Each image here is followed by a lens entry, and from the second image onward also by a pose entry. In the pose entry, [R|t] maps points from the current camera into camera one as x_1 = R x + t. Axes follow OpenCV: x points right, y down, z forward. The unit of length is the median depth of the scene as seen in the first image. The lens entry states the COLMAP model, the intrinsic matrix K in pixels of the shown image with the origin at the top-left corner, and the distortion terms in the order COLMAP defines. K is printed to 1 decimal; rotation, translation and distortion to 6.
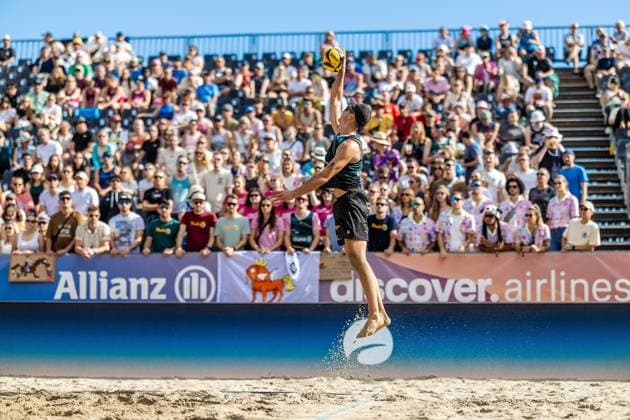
lens RADIAL K [[1713.0, 0, 315.9], [0, 1713.0, 197.0], [0, 0, 1]] dist [0.029432, 0.808707]
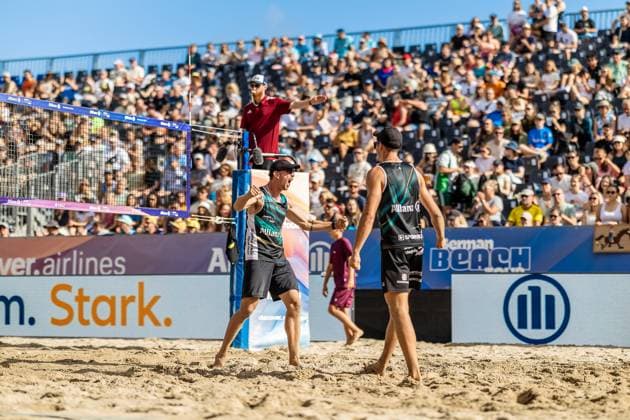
lens RADIAL K [[1713.0, 0, 315.9], [0, 1713.0, 197.0], [0, 0, 1]] dist [0.029432, 0.808707]
pose [[0.943393, -0.018674, -0.331150, 0.672238], [0.024282, 0.999623, 0.012803, -0.007702], [0.330786, -0.020119, 0.943491, -0.117656]]
